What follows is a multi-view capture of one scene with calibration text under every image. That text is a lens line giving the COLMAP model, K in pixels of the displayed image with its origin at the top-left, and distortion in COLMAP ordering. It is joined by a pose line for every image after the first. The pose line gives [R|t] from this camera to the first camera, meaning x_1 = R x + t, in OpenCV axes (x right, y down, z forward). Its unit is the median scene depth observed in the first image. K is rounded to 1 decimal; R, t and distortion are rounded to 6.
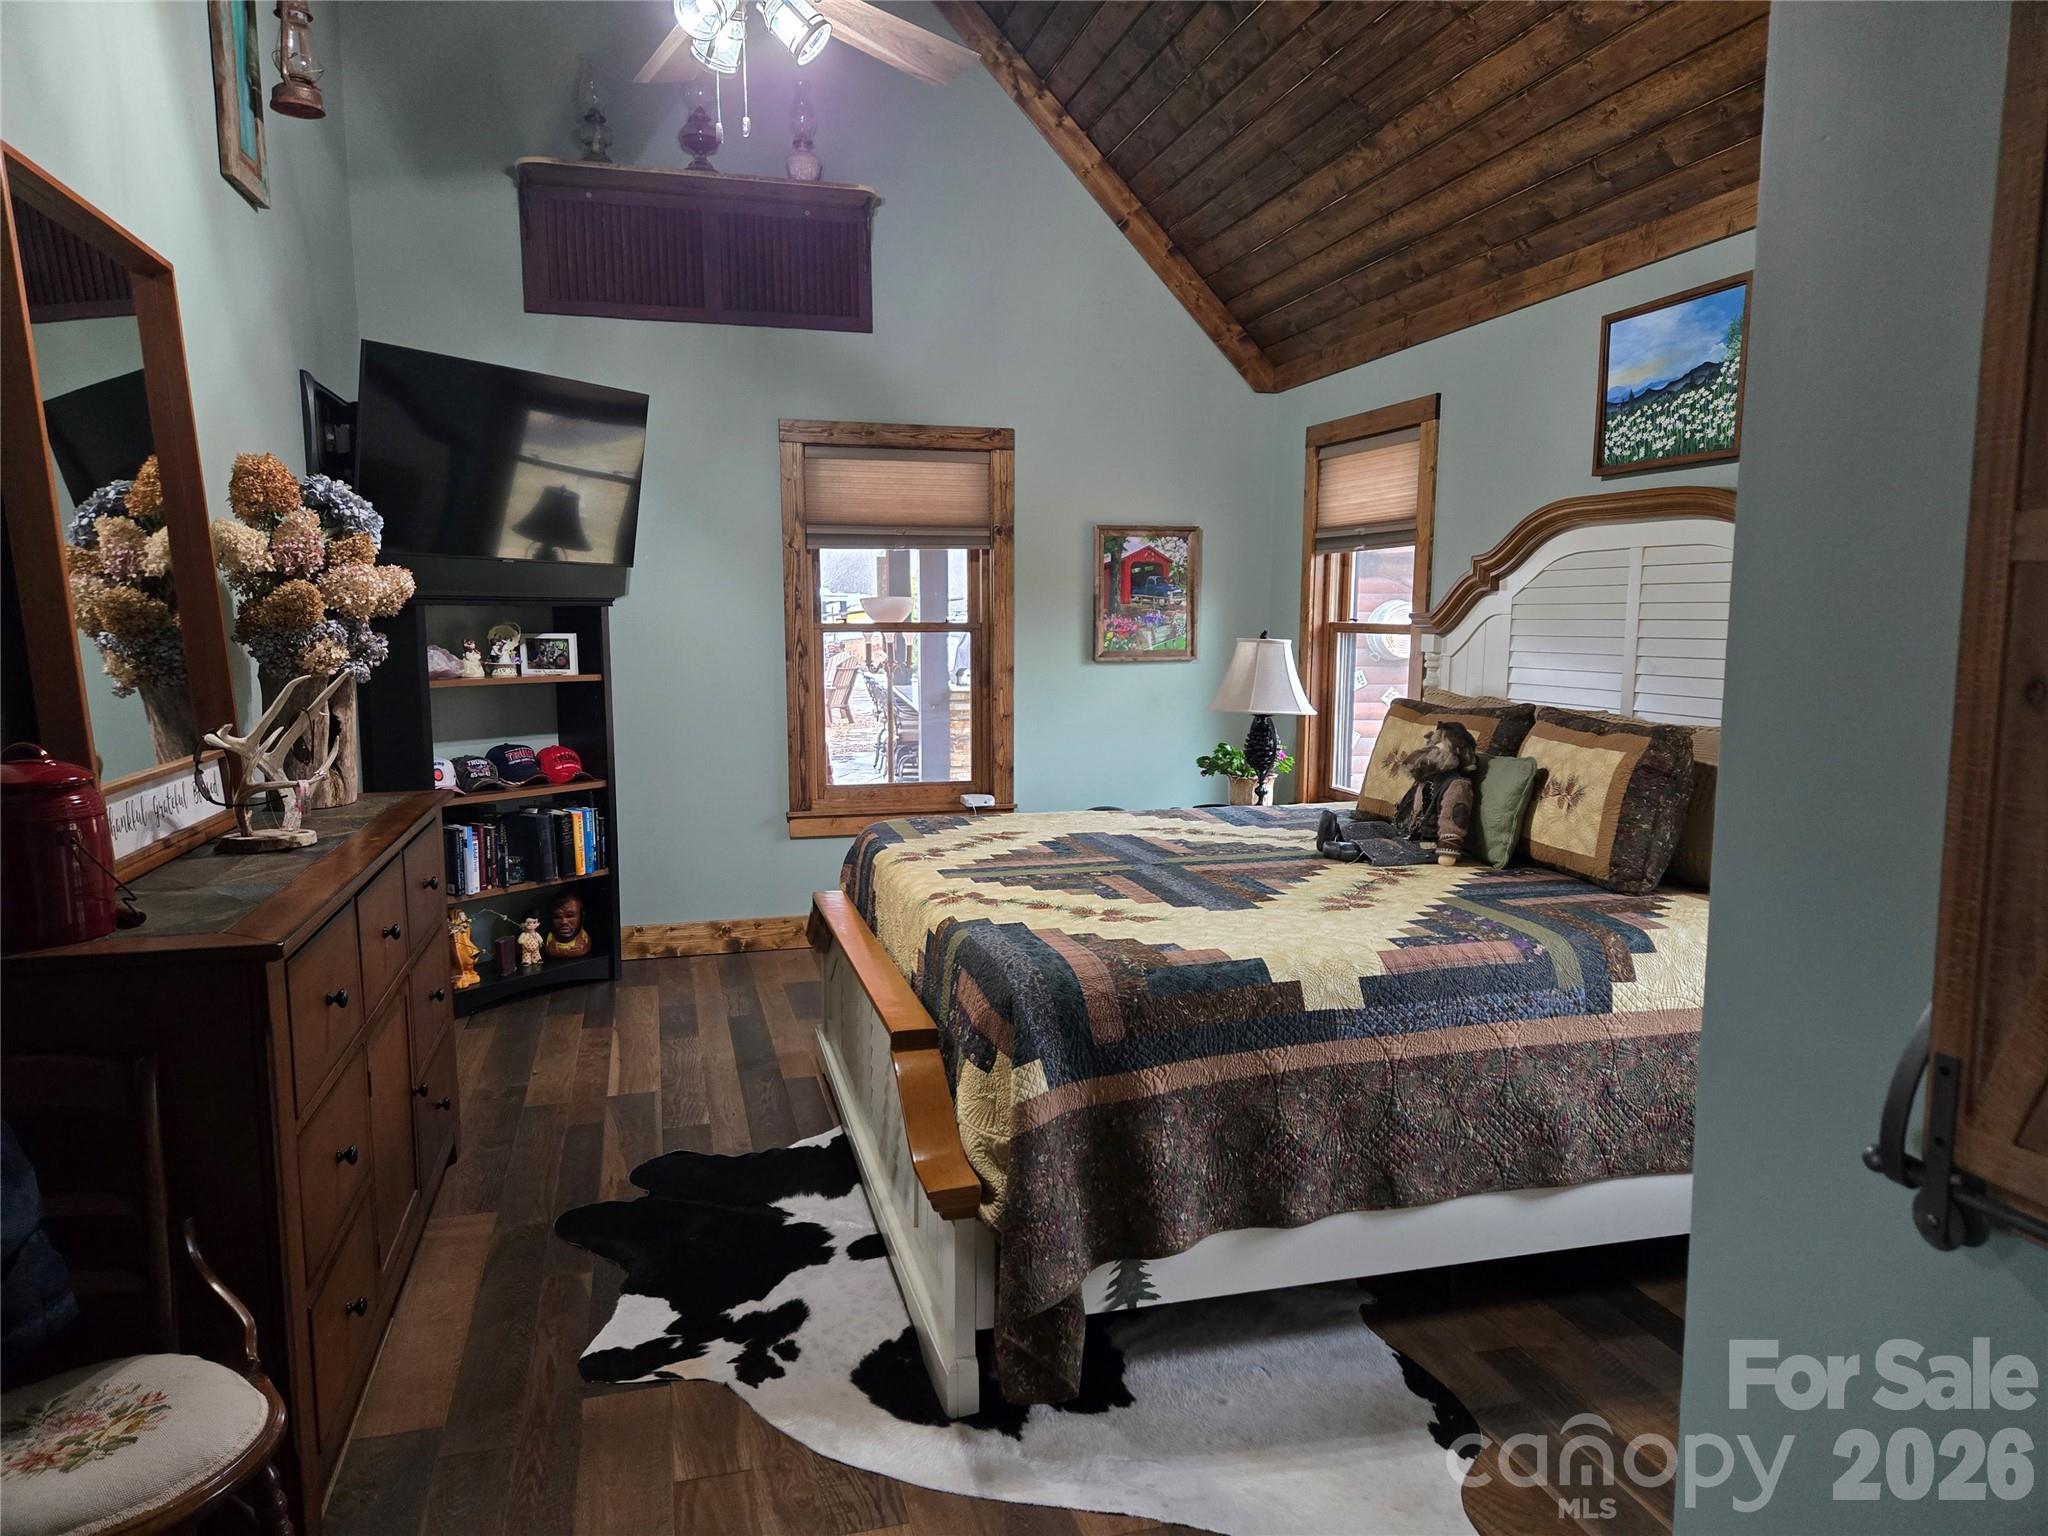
lens RADIAL K [[1376.3, 0, 1024.0], [0, 1376.3, 768.0], [0, 0, 1]] dist [0.005443, 0.000294]
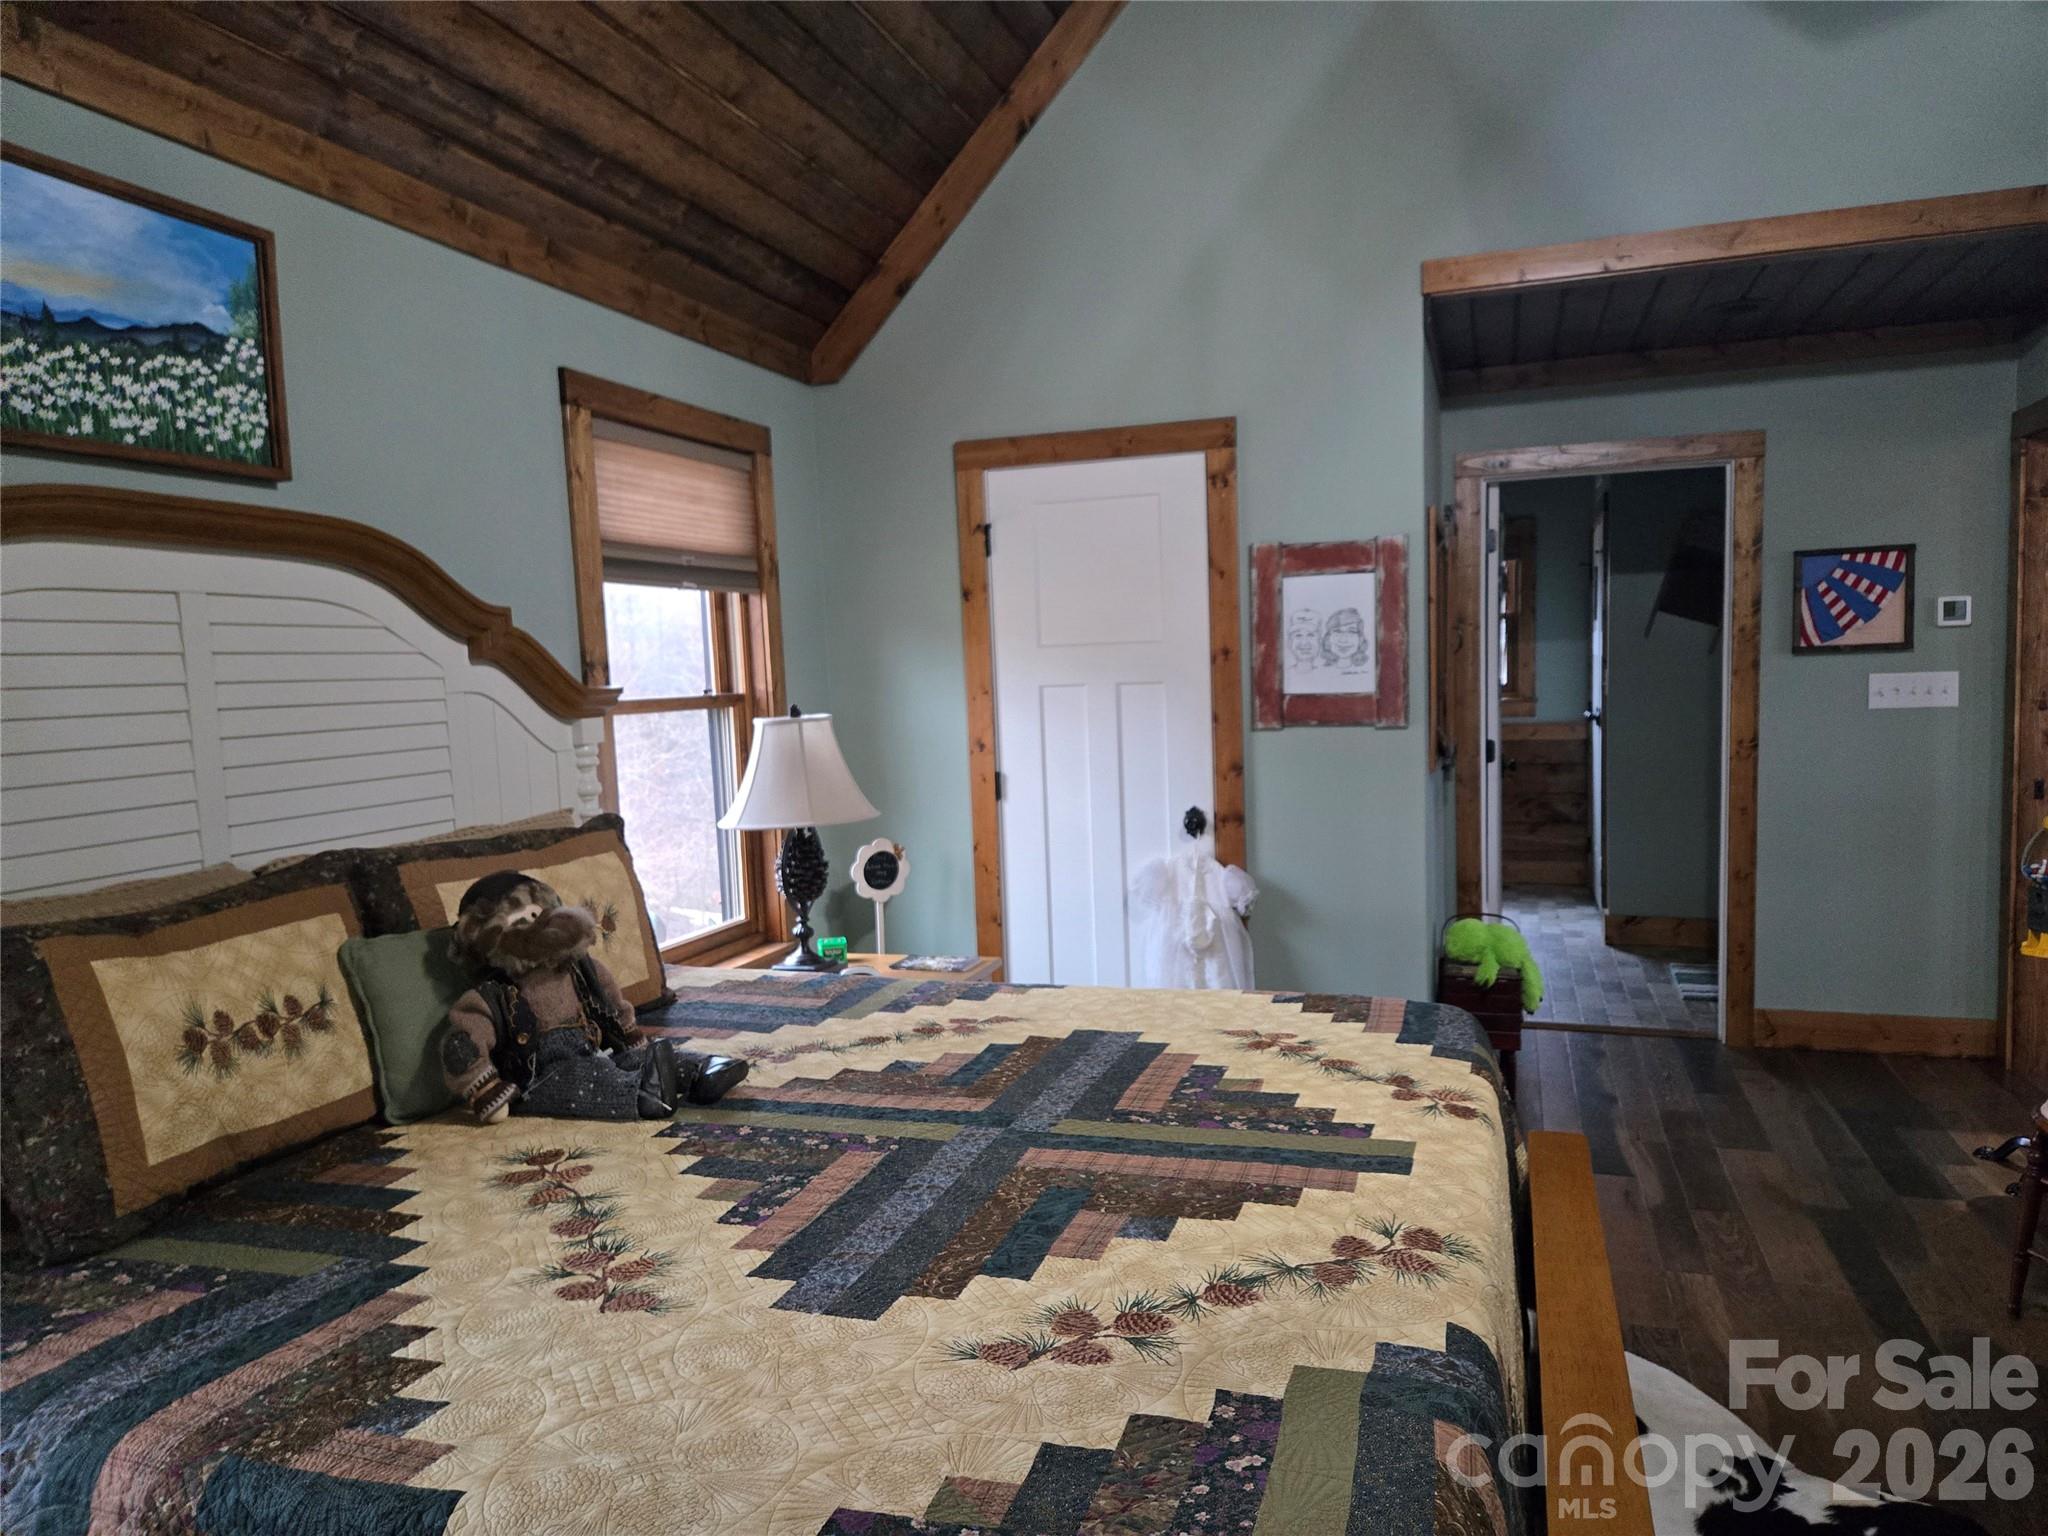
lens RADIAL K [[1376.3, 0, 1024.0], [0, 1376.3, 768.0], [0, 0, 1]] dist [0.005443, 0.000294]
pose [[-0.829118, -0.016053, 0.558844, -0.207384], [0.096725, 0.980395, 0.171668, -0.157528], [-0.550643, 0.196387, -0.811310, 1.344462]]
